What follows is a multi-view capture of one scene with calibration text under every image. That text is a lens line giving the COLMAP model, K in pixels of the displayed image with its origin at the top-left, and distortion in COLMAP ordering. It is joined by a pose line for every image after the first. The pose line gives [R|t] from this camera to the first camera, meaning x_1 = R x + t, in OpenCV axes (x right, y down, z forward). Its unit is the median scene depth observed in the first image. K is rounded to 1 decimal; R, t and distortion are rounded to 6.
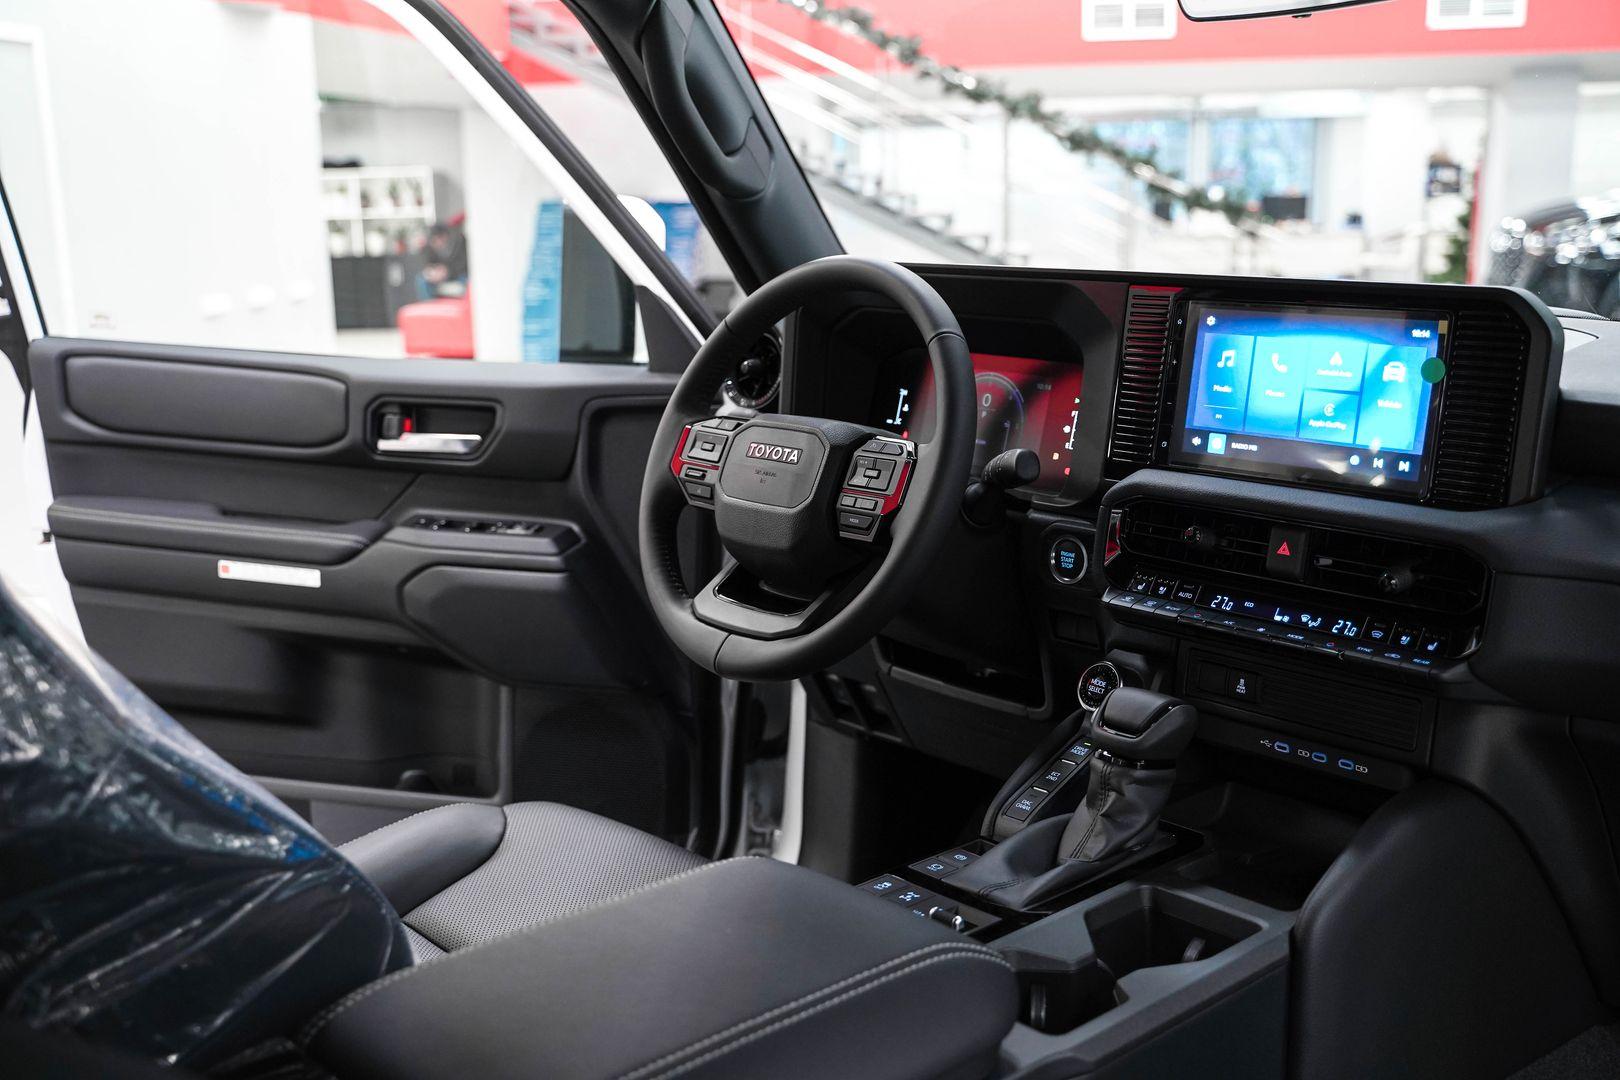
lens RADIAL K [[1699.7, 0, 805.9], [0, 1699.7, 532.5], [0, 0, 1]] dist [-0.018896, 0.000000]
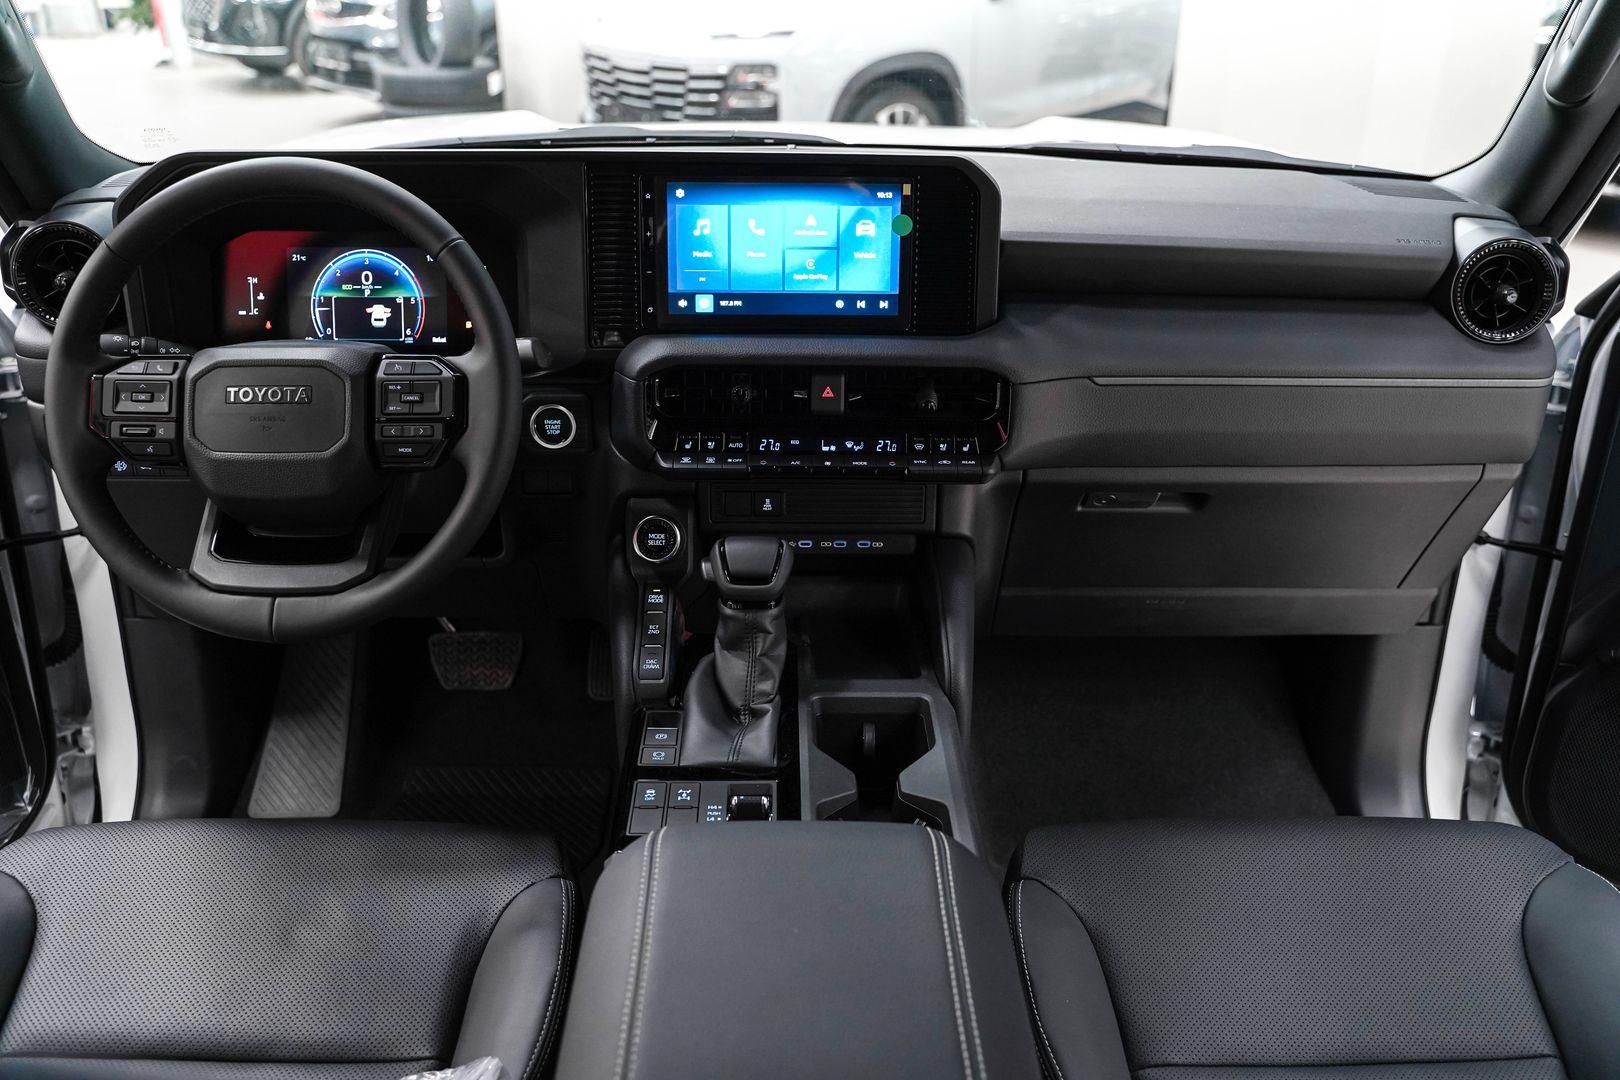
lens RADIAL K [[1319.6, 0, 804.8], [0, 1319.6, 532.8], [0, 0, 1]] dist [-0.118273, 0.090791]
pose [[0.657235, -0.307956, 0.687899, -0.347551], [0.129990, 0.945353, 0.299017, -0.154789], [-0.742391, -0.107105, 0.661350, 0.345587]]
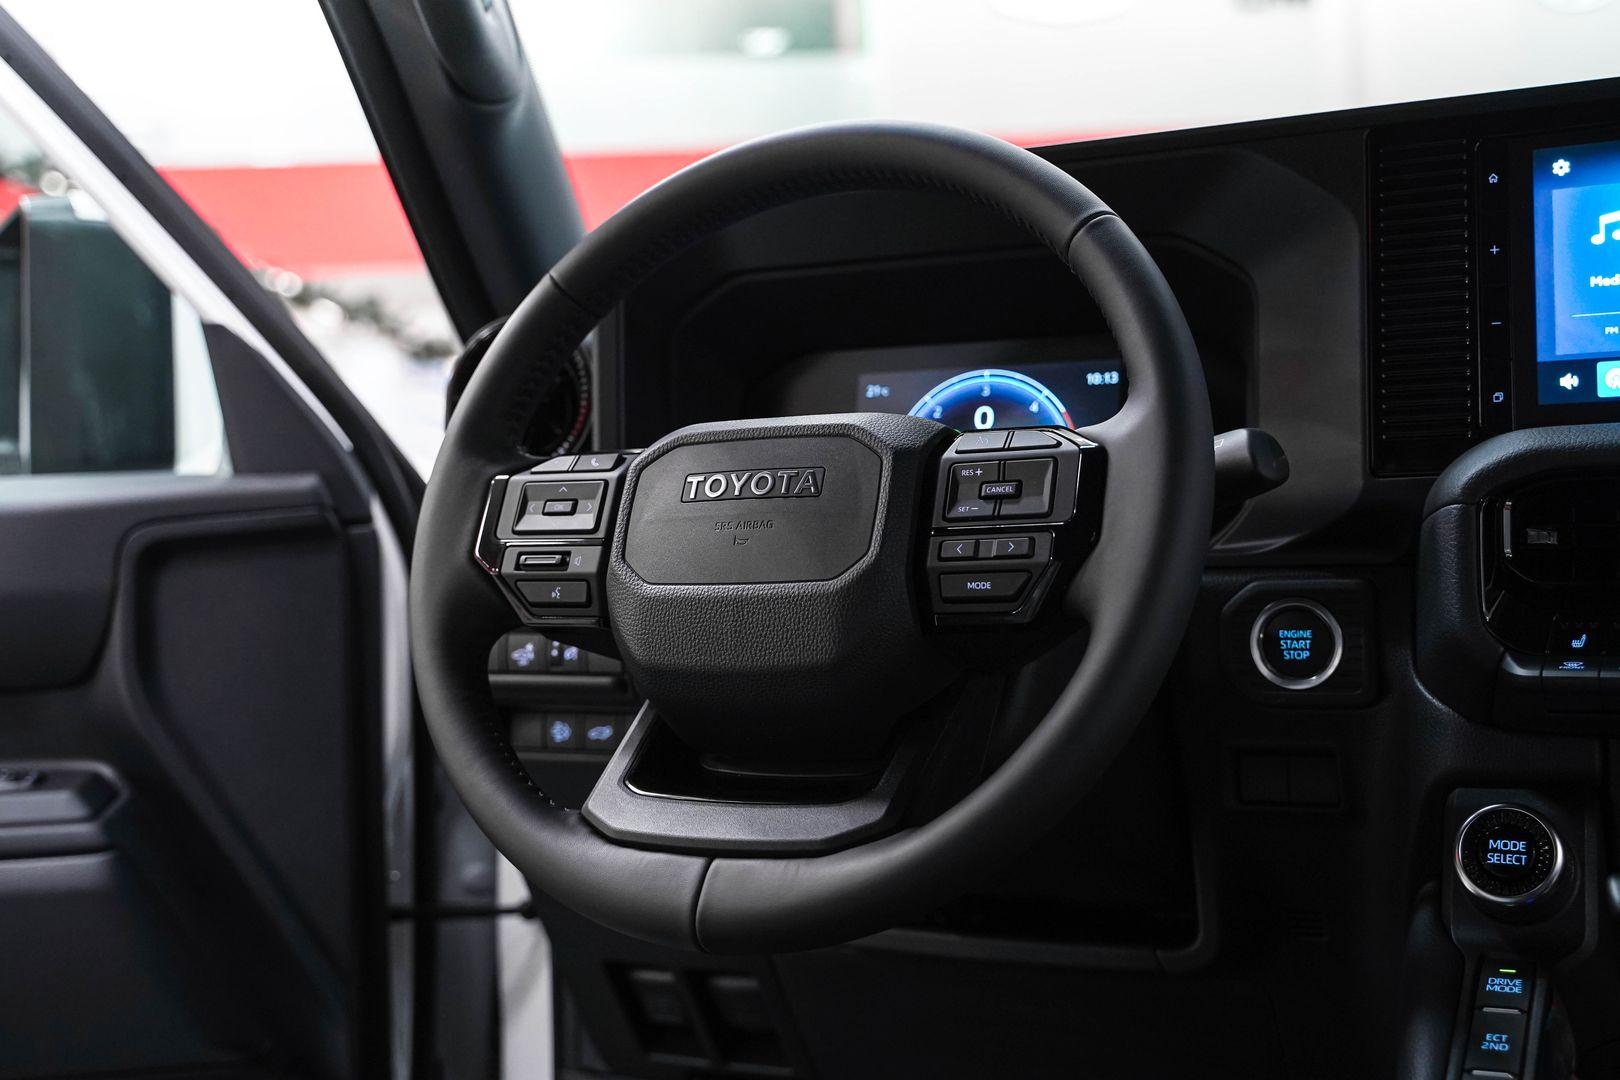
lens RADIAL K [[2010.9, 0, 776.2], [0, 2010.9, 497.1], [0, 0, 1]] dist [0.018667, 0.000000]
pose [[0.934656, -0.056448, 0.351043, -0.233513], [0.116550, 0.981407, -0.152503, 0.050952], [-0.335907, 0.183452, 0.923857, 0.479300]]
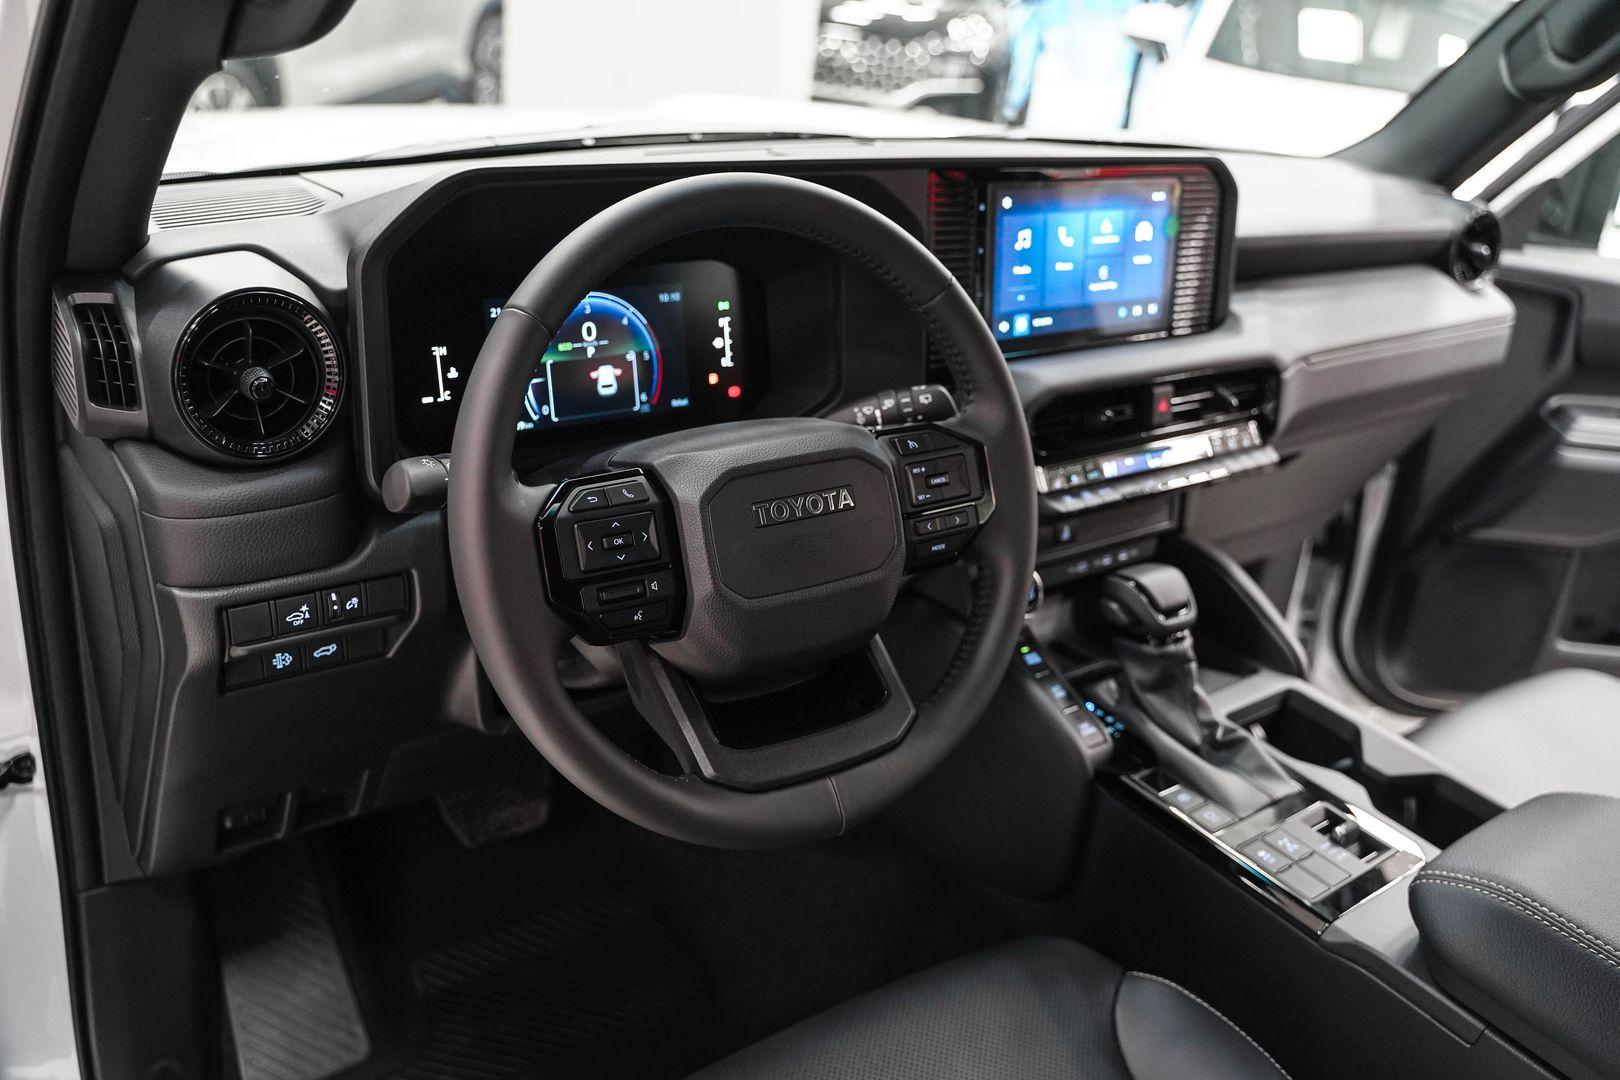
lens RADIAL K [[1319.6, 0, 805.0], [0, 1319.6, 532.1], [0, 0, 1]] dist [-0.118273, 0.090791]
pose [[0.111419, -0.404306, 0.907812, -0.509668], [0.104665, 0.913193, 0.393857, -0.250658], [-0.988246, 0.051133, 0.144064, 0.985040]]
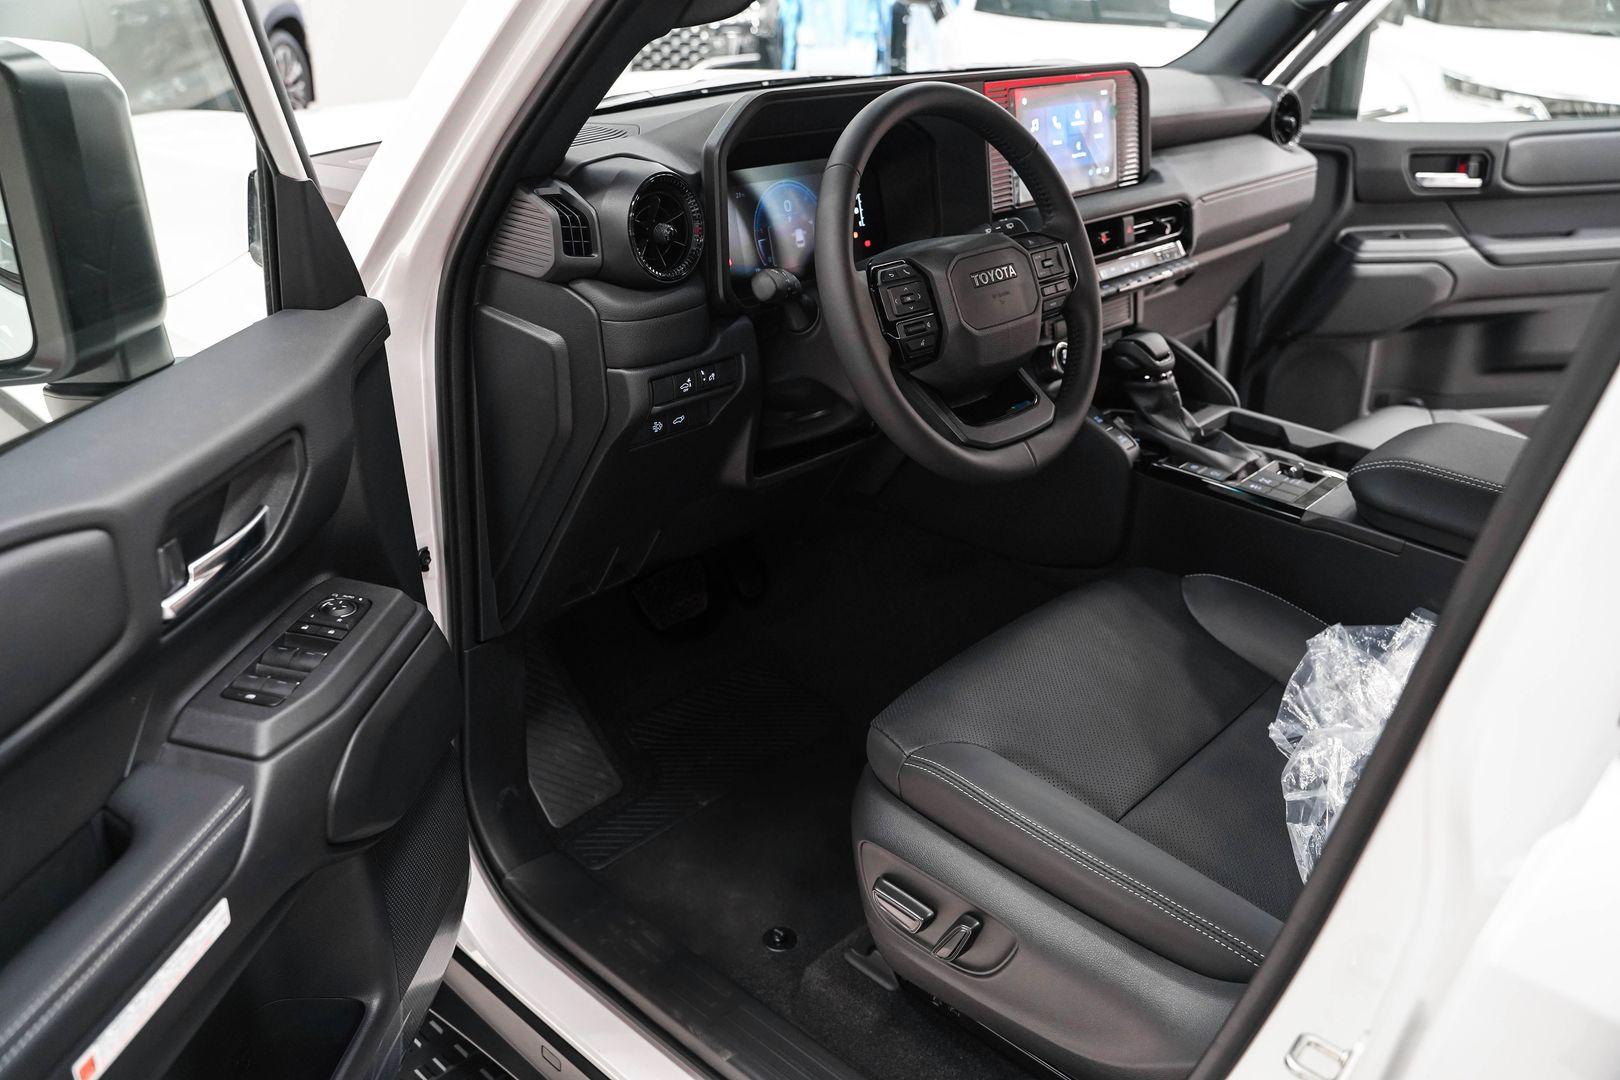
lens RADIAL K [[1319.6, 0, 796.6], [0, 1319.6, 548.0], [0, 0, 1]] dist [-0.118273, 0.090791]
pose [[-0.087809, -0.427043, 0.899958, -0.887106], [0.170298, 0.883712, 0.435950, -0.296471], [-0.981473, 0.191541, -0.004873, 1.232974]]
